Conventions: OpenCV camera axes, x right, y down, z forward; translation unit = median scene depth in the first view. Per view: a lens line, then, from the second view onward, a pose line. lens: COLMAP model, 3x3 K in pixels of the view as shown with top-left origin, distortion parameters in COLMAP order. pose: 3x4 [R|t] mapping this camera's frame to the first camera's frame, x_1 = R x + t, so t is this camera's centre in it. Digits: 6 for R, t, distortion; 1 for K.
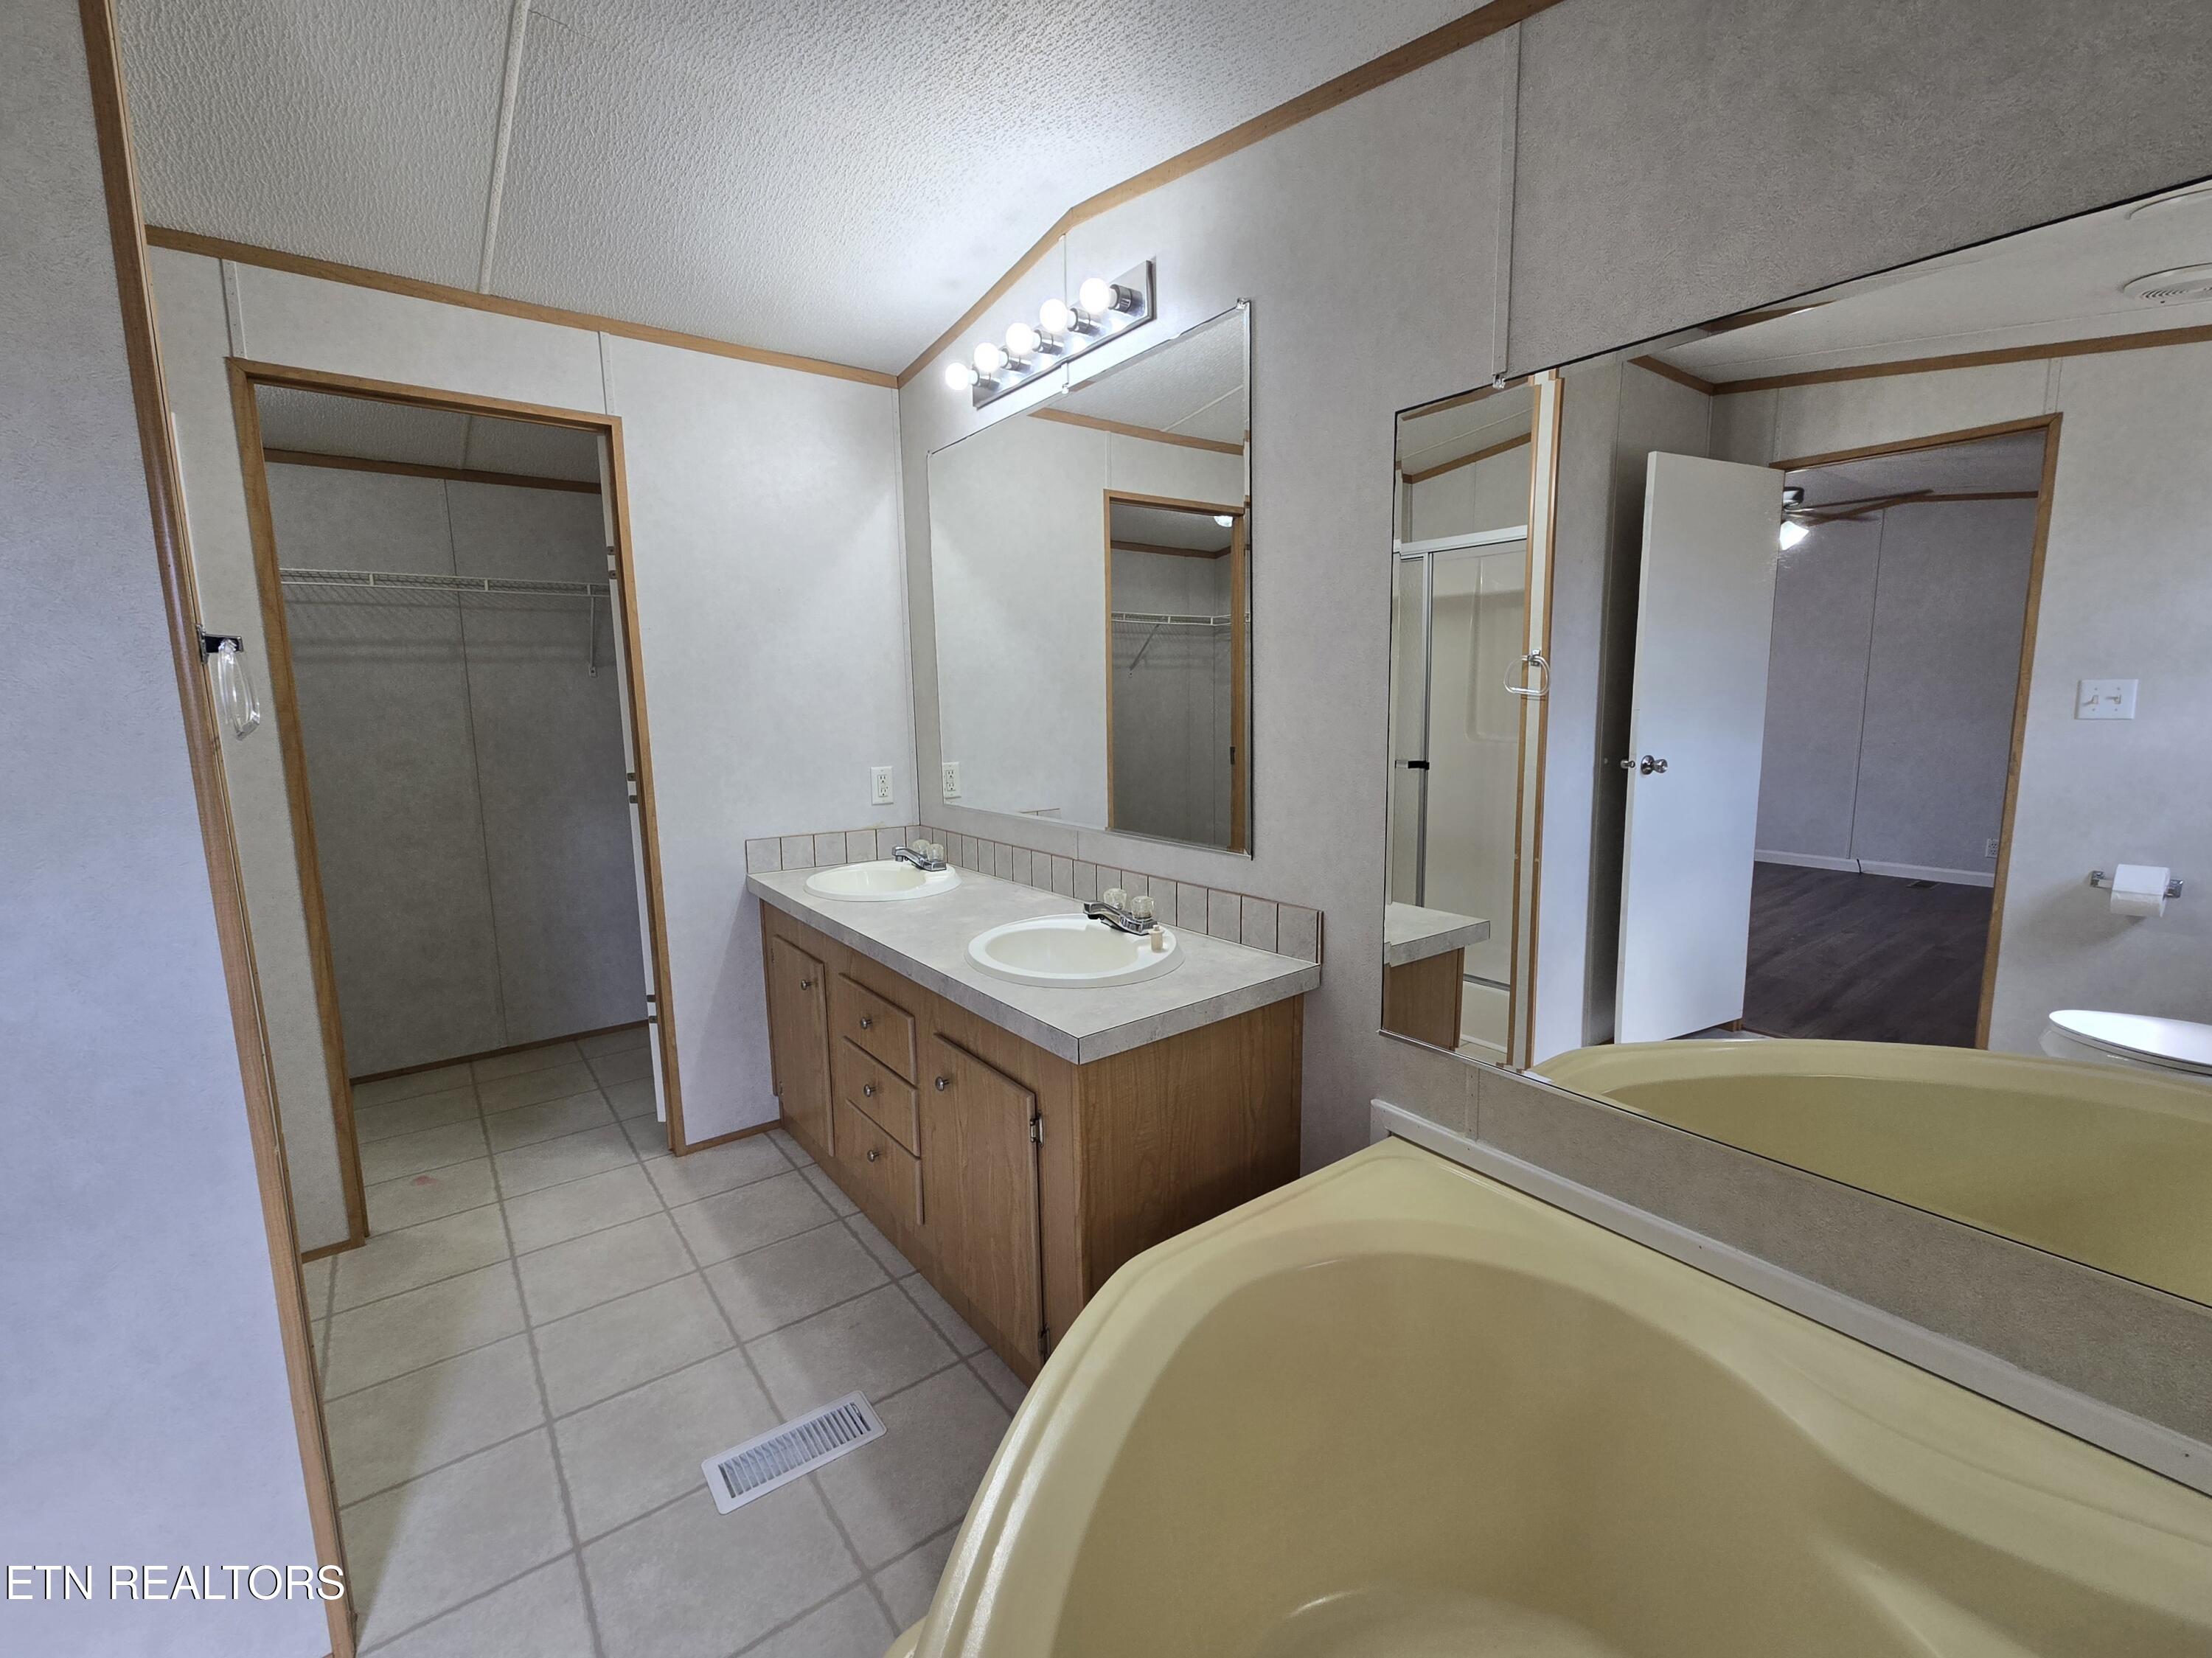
lens RADIAL K [[913.4, 0, 1123.5], [0, 913.4, 819.7], [0, 0, 1]] dist [-0.001056, 0.000509]
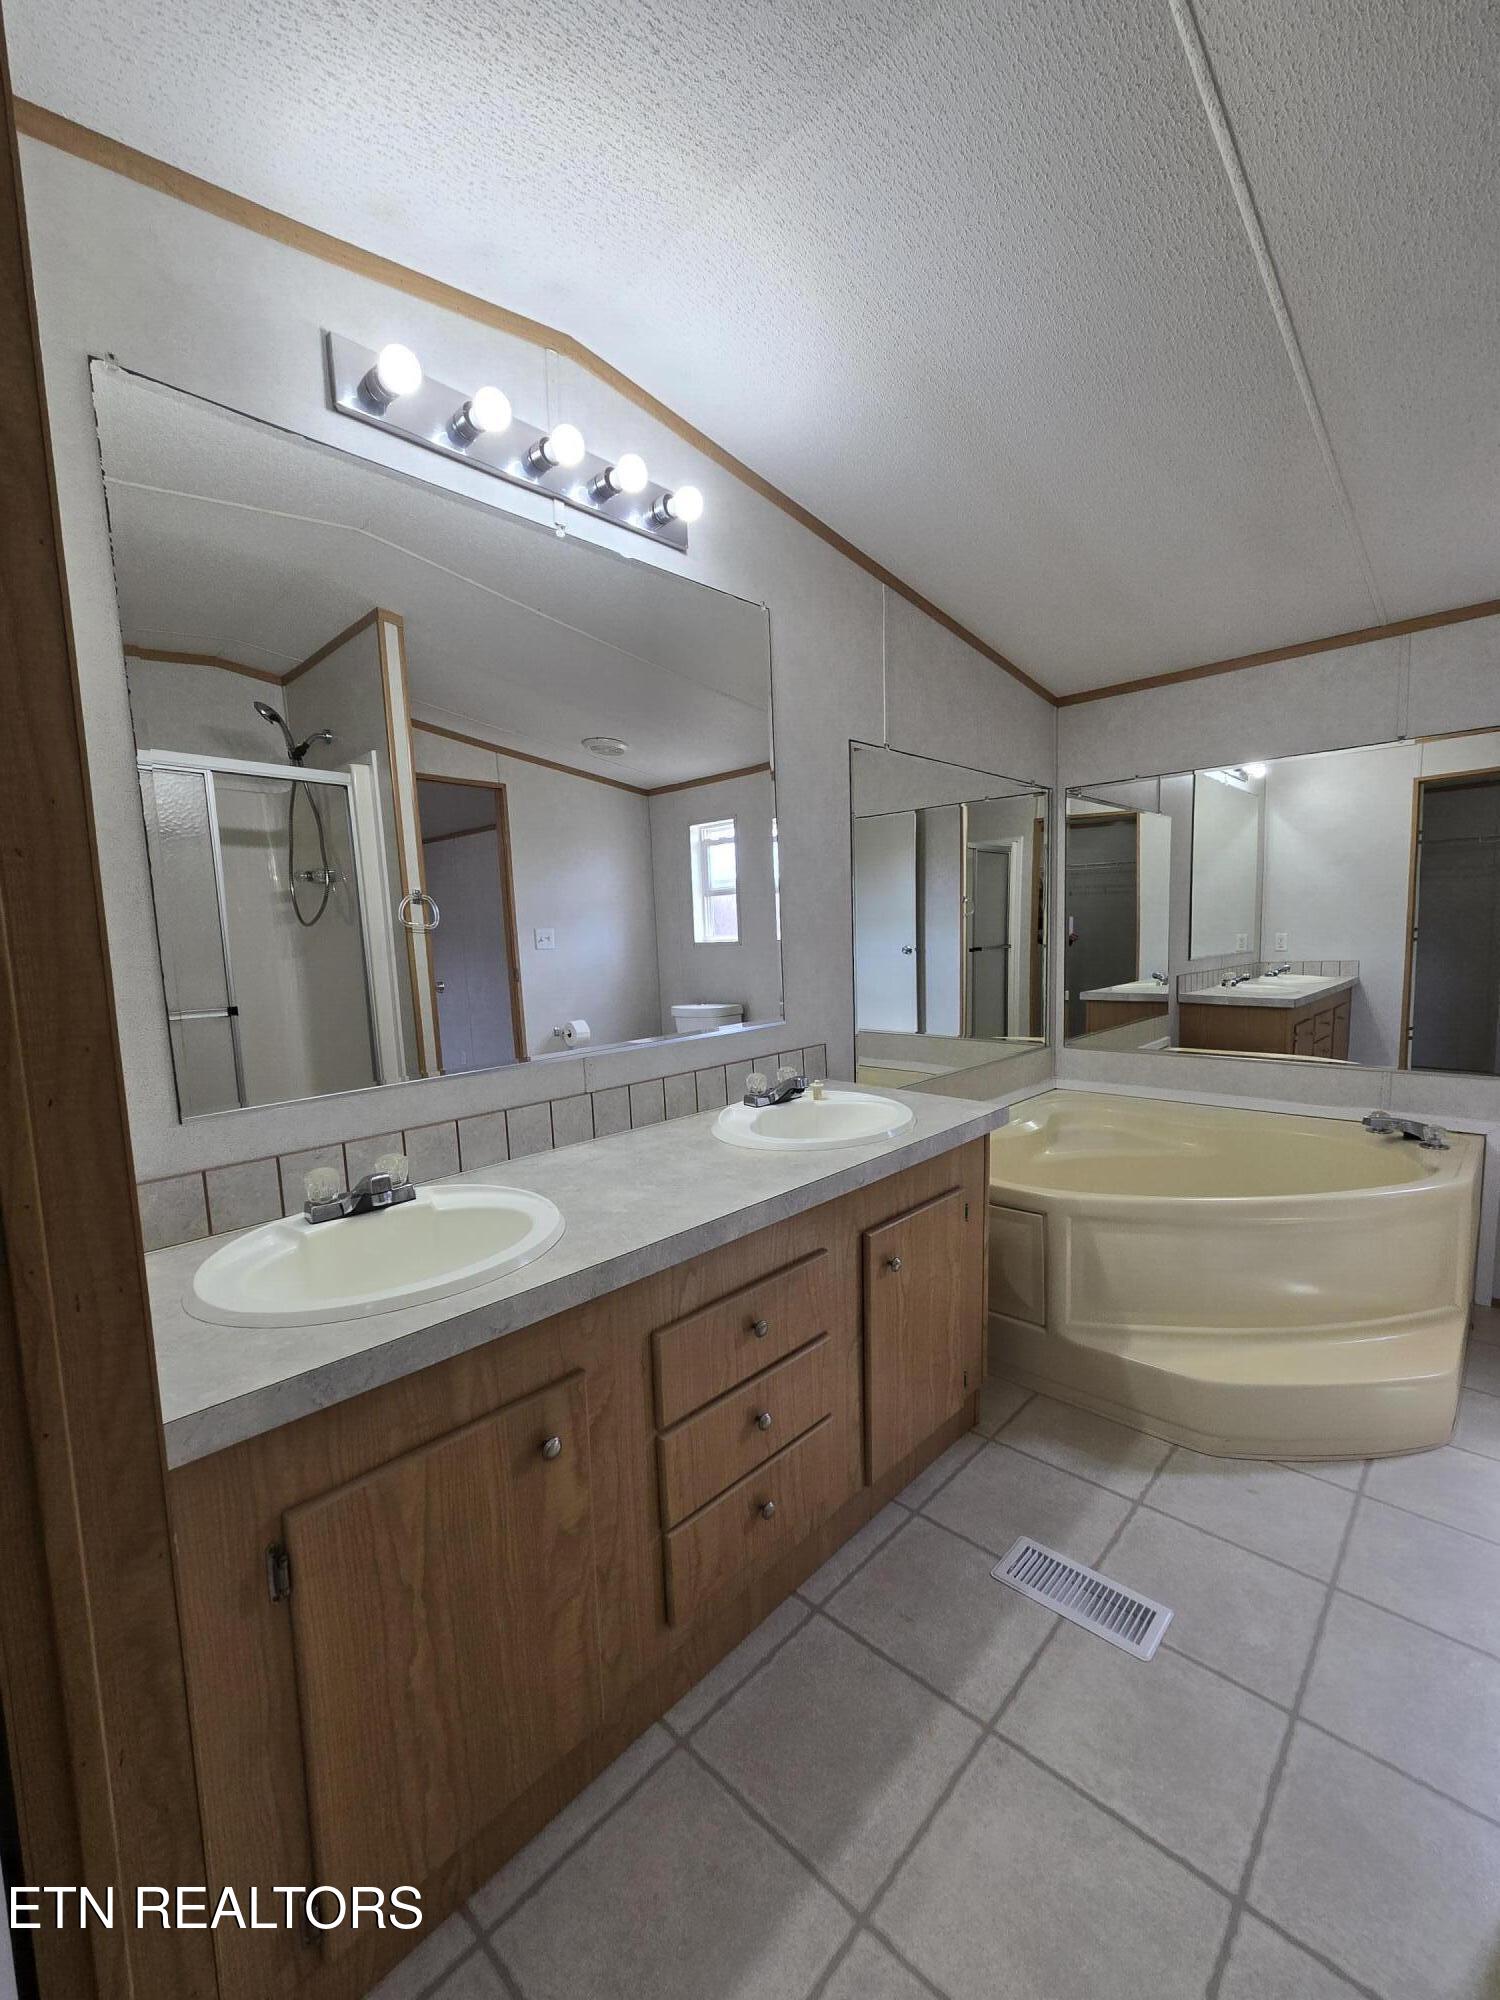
lens RADIAL K [[802.5, 0, 751.0], [0, 802.5, 1014.8], [0, 0, 1]] dist [0.002721, 0.000827]
pose [[-0.133912, -0.073755, 0.988245, -0.986536], [0.166674, 0.981345, 0.095825, -0.090513], [-0.976876, 0.177547, -0.119121, 1.149483]]
